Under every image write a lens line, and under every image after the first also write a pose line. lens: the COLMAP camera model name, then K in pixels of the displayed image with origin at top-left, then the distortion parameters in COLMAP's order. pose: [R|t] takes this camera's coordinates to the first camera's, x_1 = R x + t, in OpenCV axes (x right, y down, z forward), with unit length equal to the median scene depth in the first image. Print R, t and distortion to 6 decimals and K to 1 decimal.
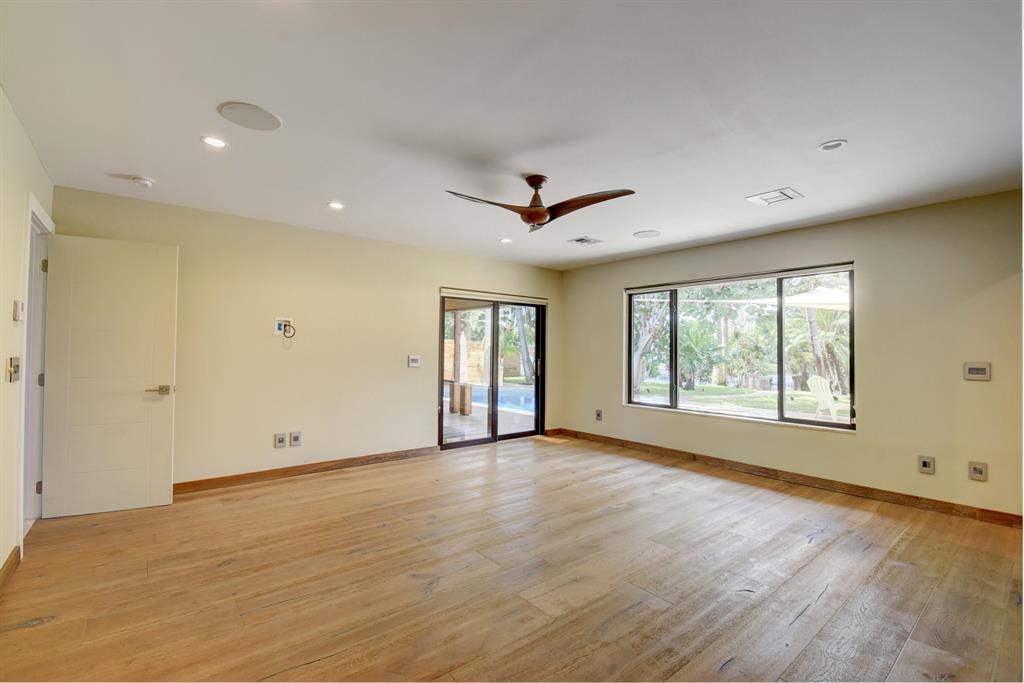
lens RADIAL K [[449.0, 0, 506.6], [0, 449.0, 341.3], [0, 0, 1]] dist [0.007556, -0.013046]
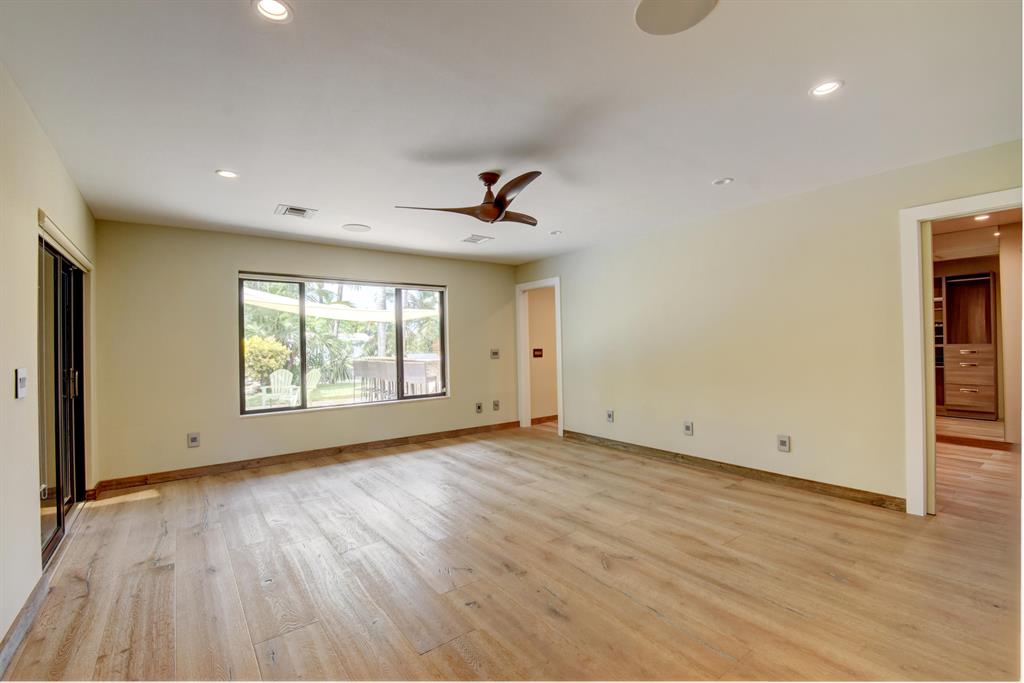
lens RADIAL K [[449.0, 0, 506.6], [0, 449.0, 341.3], [0, 0, 1]] dist [0.007556, -0.013046]
pose [[0.051583, -0.001980, 0.998667, -0.722933], [0.001127, 0.999998, 0.001924, 0.008763], [-0.998668, 0.001026, 0.051585, 0.694650]]
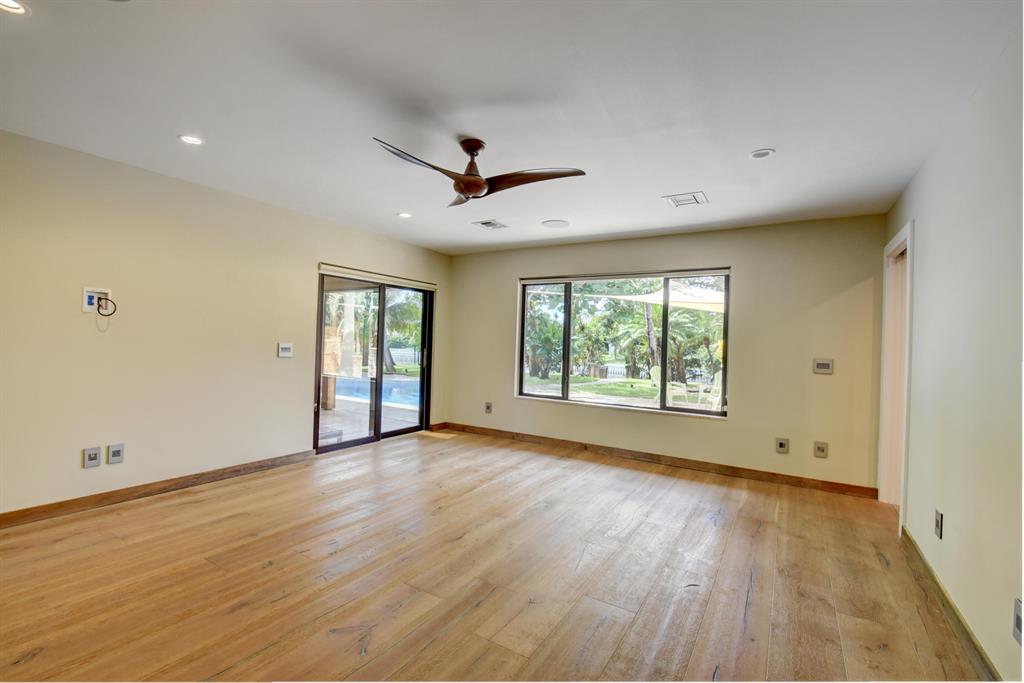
lens RADIAL K [[449.0, 0, 506.6], [0, 449.0, 341.3], [0, 0, 1]] dist [0.007556, -0.013046]
pose [[0.946517, 0.019521, 0.322062, -0.109648], [-0.027743, 0.999395, 0.020960, -0.000273], [-0.321458, -0.028774, 0.946487, 0.111073]]
